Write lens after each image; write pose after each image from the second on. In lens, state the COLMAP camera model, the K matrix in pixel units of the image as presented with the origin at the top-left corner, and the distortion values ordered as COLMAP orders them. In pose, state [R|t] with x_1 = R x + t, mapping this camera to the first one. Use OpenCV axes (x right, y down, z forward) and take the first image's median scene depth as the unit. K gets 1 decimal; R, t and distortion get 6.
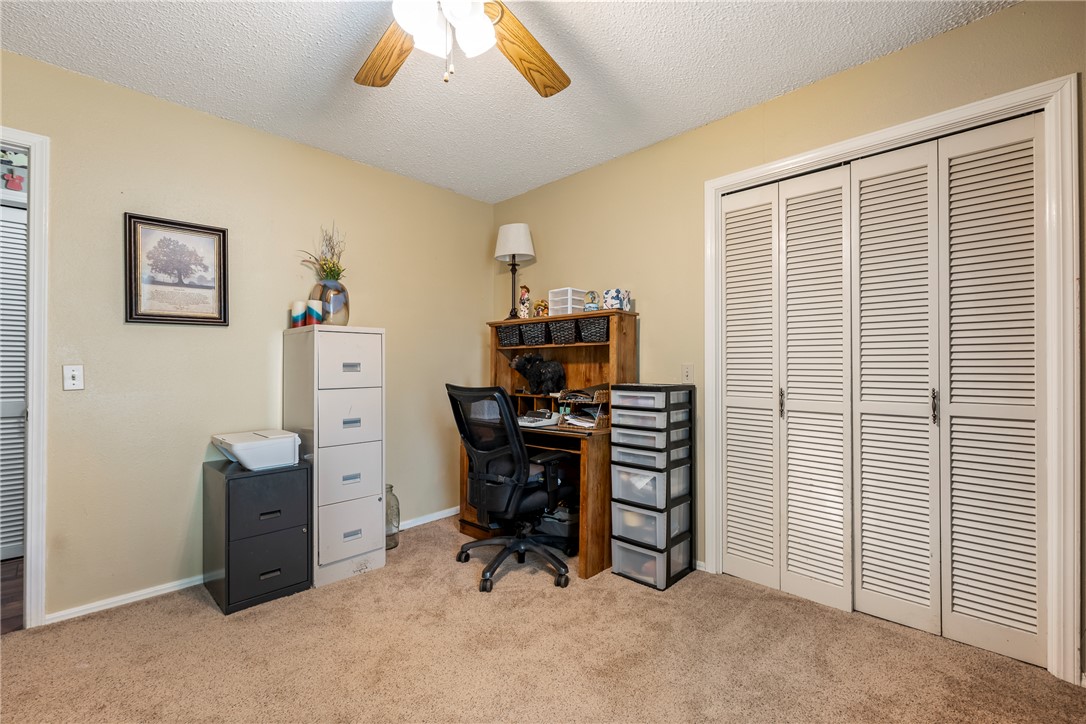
lens RADIAL K [[496.3, 0, 549.3], [0, 496.3, 361.9], [0, 0, 1]] dist [0.001268, 0.000357]
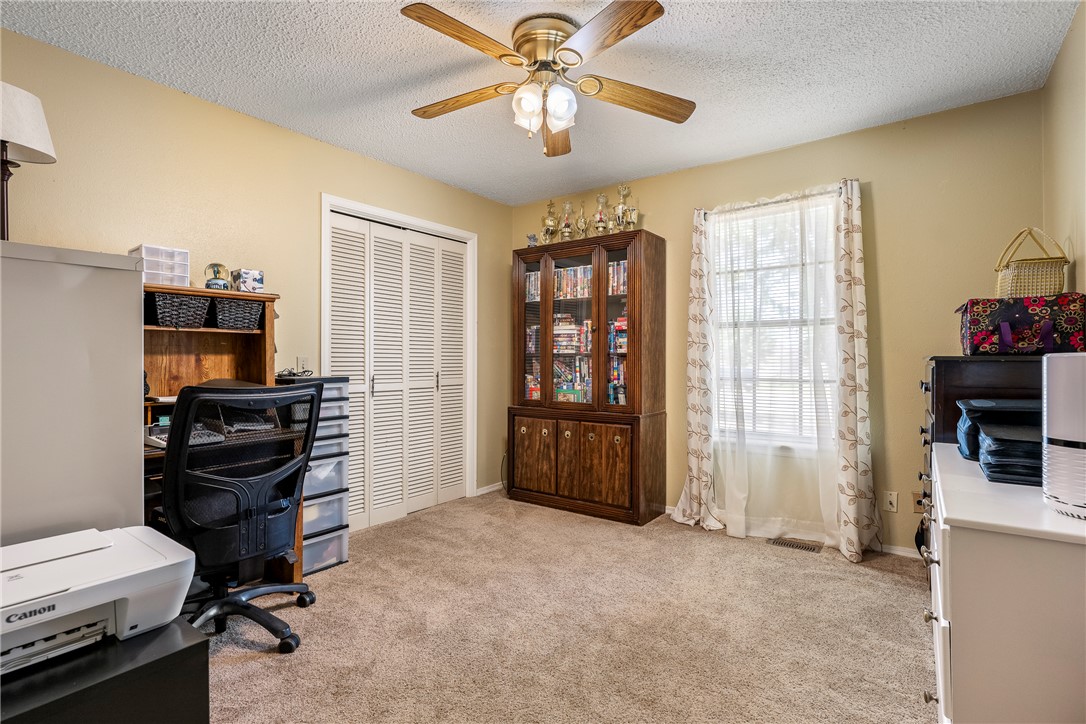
lens RADIAL K [[529.9, 0, 544.2], [0, 529.9, 360.1], [0, 0, 1]] dist [-0.003113, -0.000108]
pose [[-0.156181, 0.006391, 0.987708, -1.009337], [0.000461, 0.999979, -0.006398, 0.020095], [-0.987728, -0.000544, -0.156181, 0.751447]]
